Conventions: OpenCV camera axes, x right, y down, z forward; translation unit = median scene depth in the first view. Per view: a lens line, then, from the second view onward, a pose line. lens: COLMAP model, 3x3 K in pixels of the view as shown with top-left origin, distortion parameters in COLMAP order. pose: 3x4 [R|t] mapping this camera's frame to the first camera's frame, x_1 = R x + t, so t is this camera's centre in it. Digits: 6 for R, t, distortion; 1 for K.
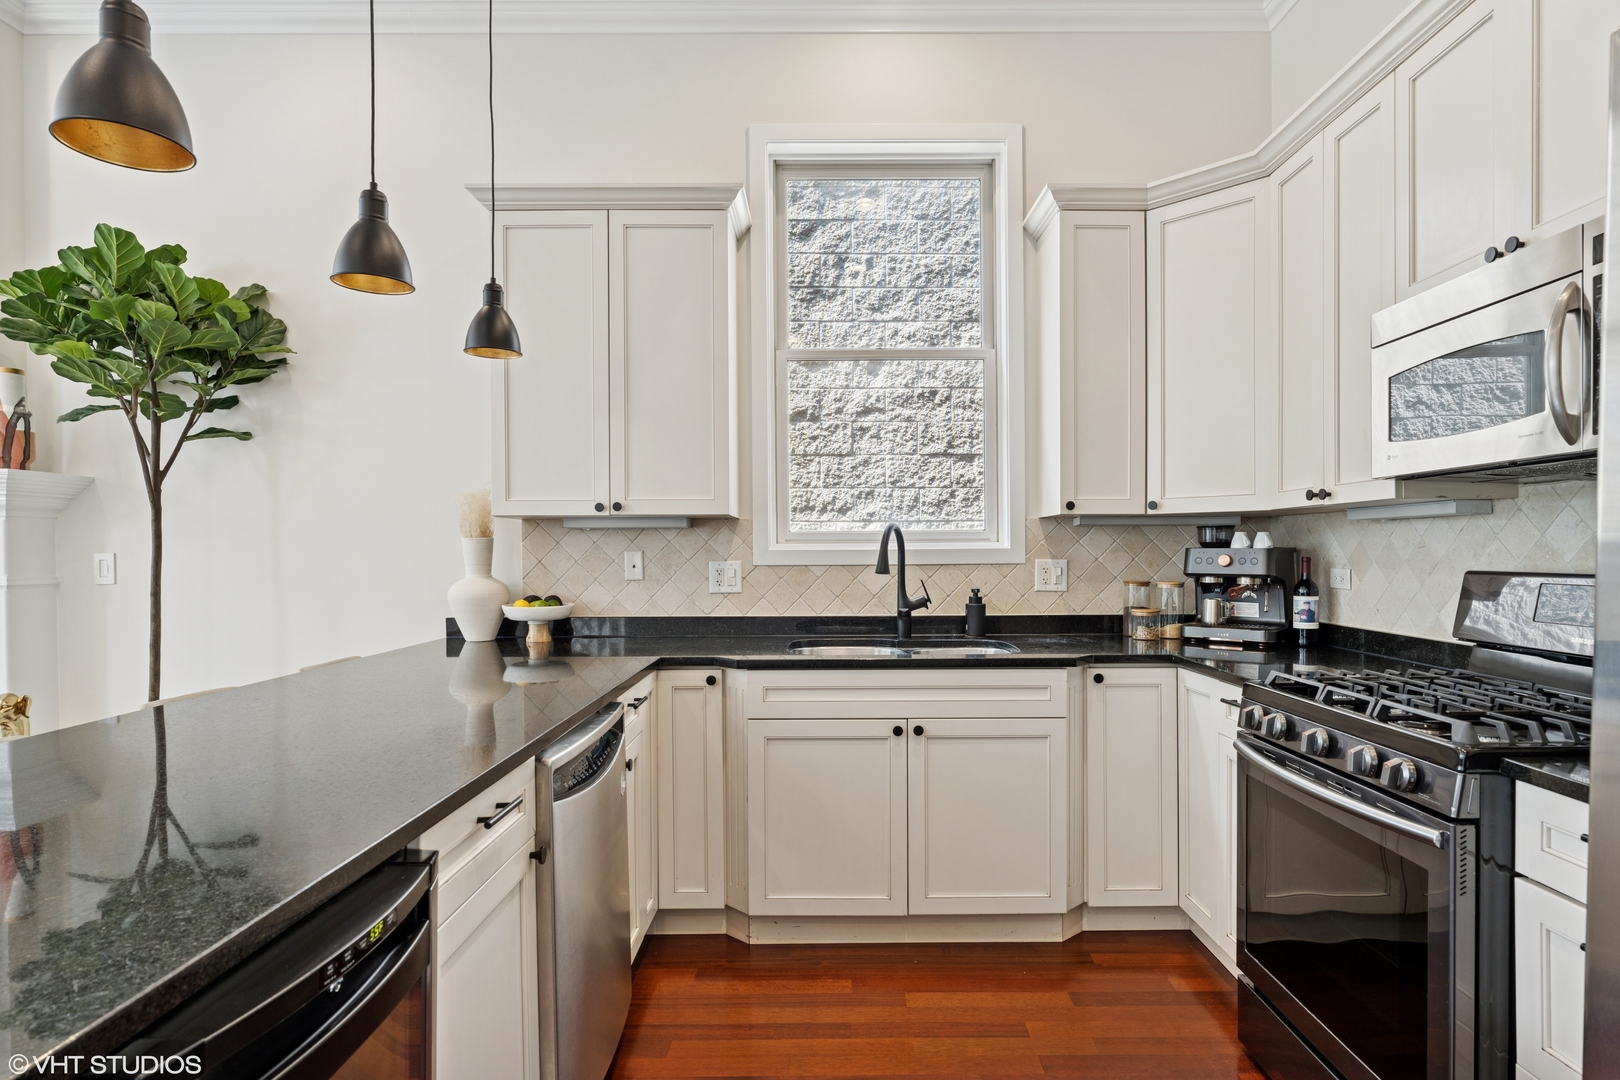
lens RADIAL K [[873.1, 0, 836.9], [0, 873.1, 561.8], [0, 0, 1]] dist [-0.002458, -0.002072]
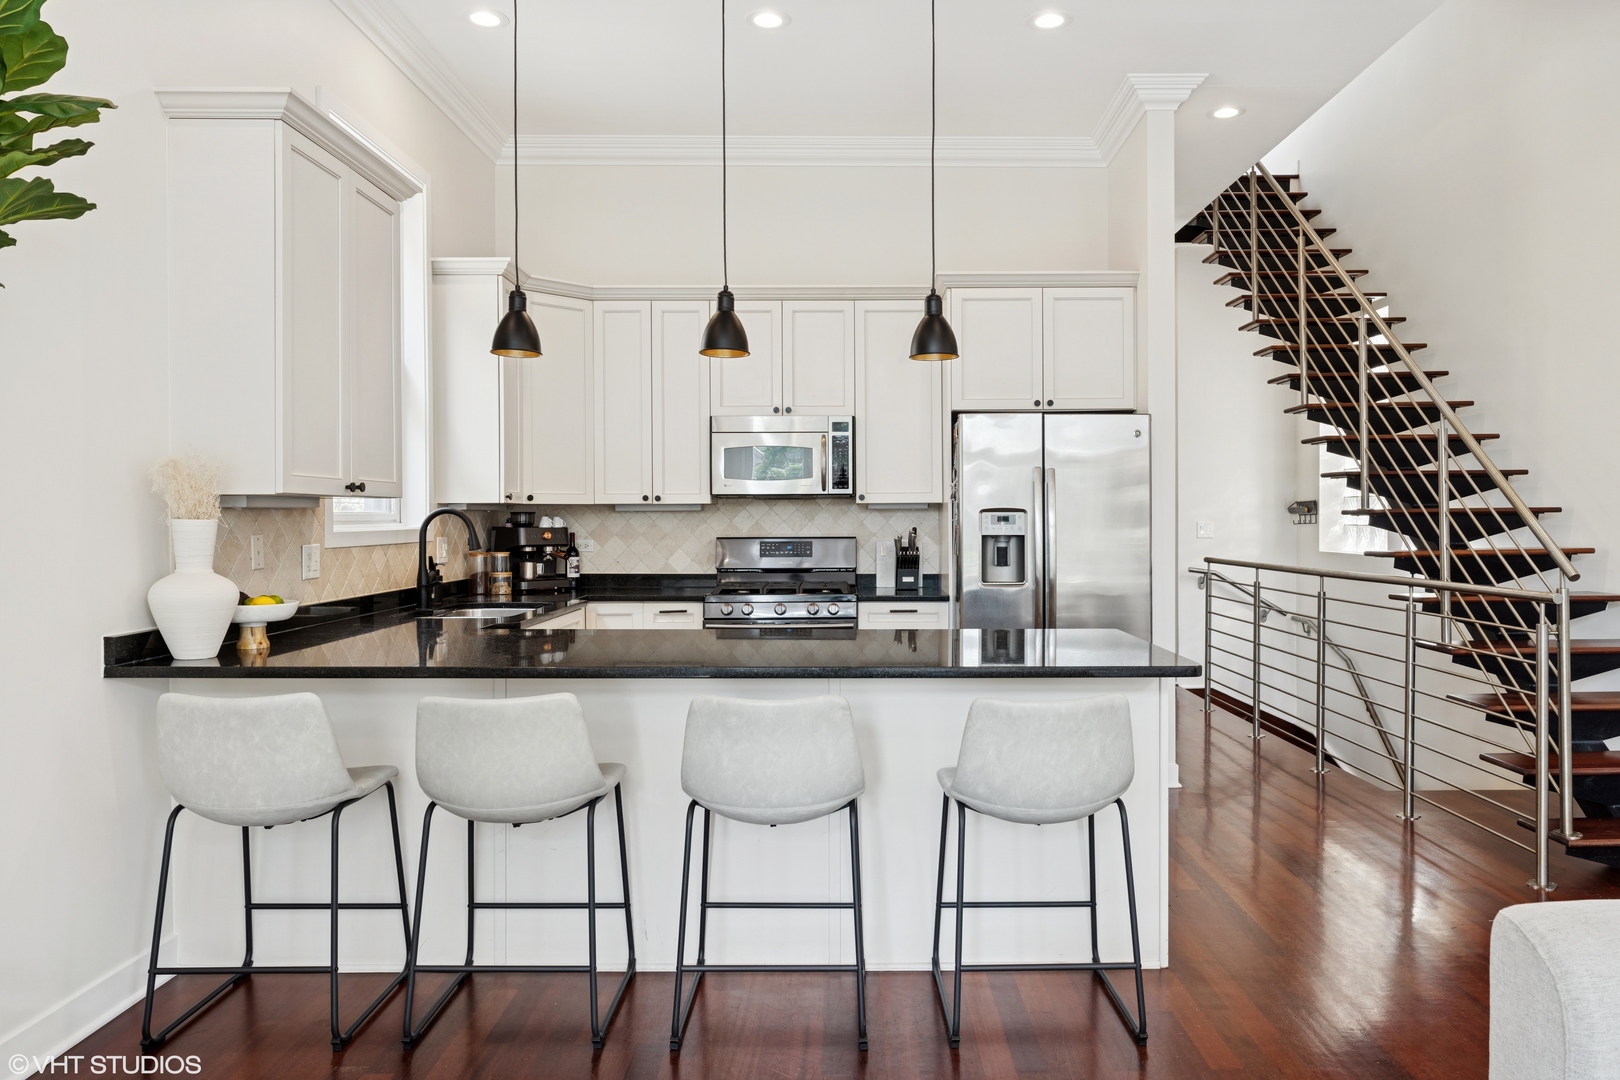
lens RADIAL K [[1084.4, 0, 852.0], [0, 1084.4, 510.3], [0, 0, 1]] dist [0.004103, -0.002733]
pose [[0.003874, 0.009971, 0.999943, -1.348656], [0.015789, 0.999825, -0.010031, -0.017357], [-0.999868, 0.015827, 0.003716, 0.445074]]
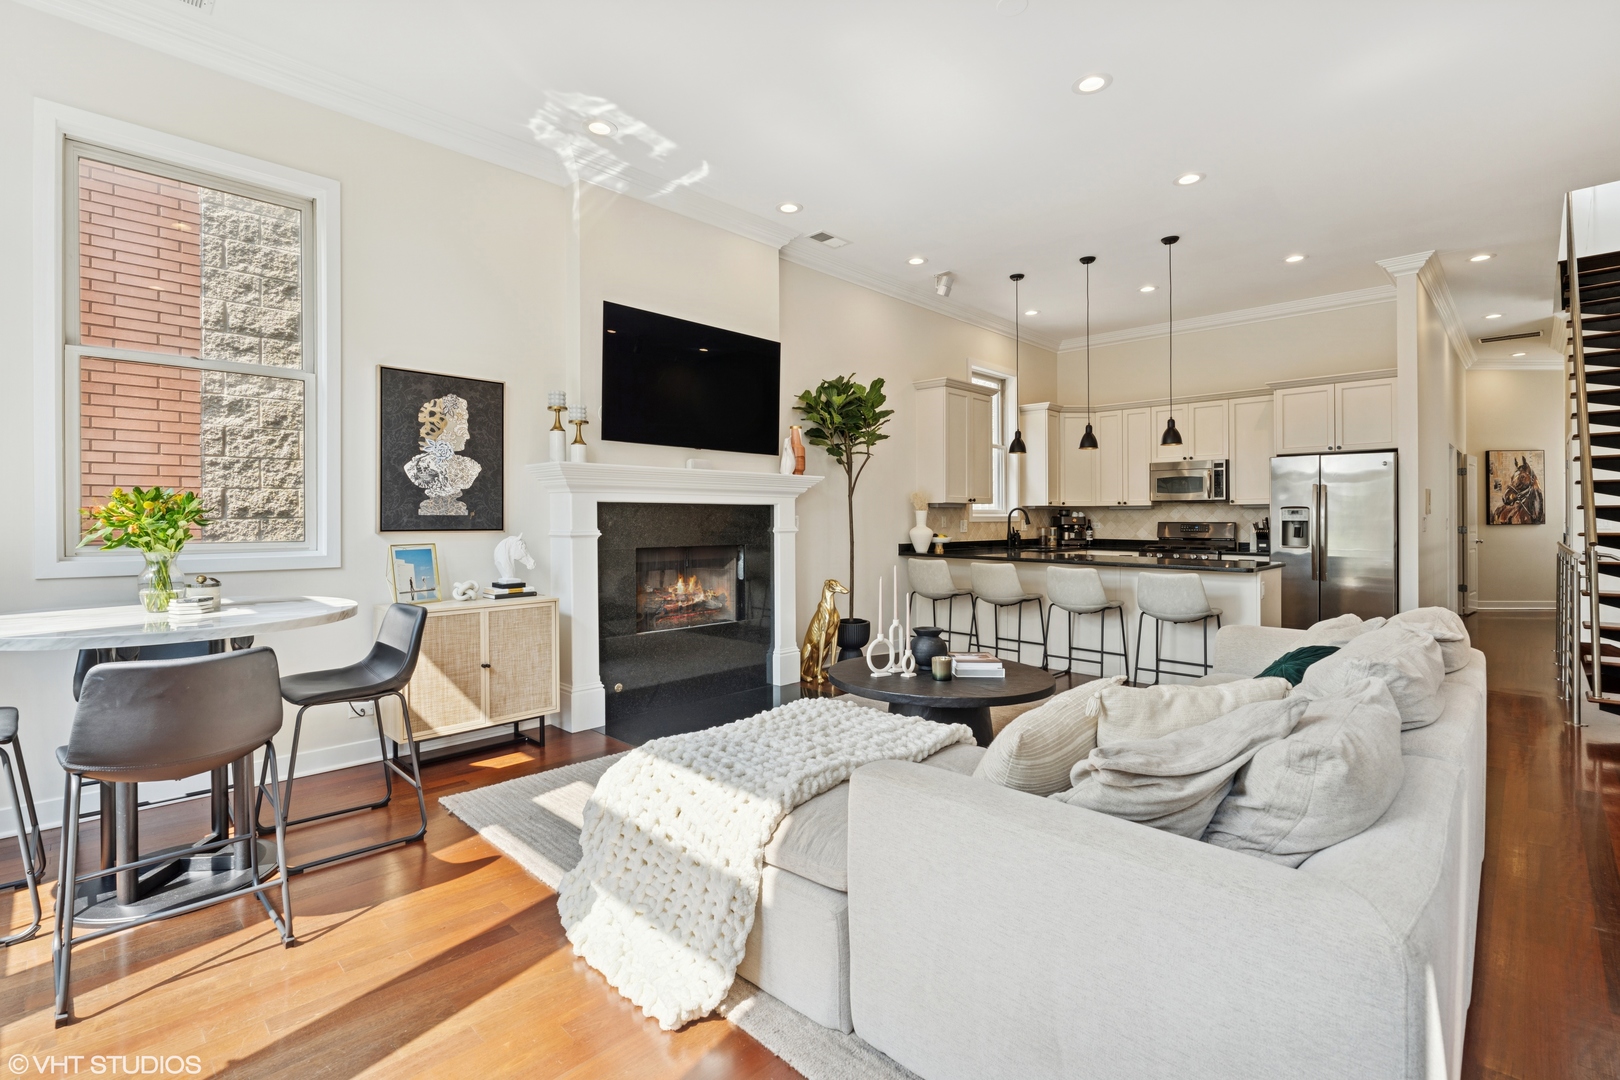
lens RADIAL K [[742.0, 0, 817.2], [0, 742.0, 516.5], [0, 0, 1]] dist [-0.000745, -0.000041]
pose [[0.701032, 0.006972, 0.713096, -2.154484], [0.004211, 0.999894, -0.013916, 0.018073], [-0.713118, 0.012758, 0.700928, -0.272725]]
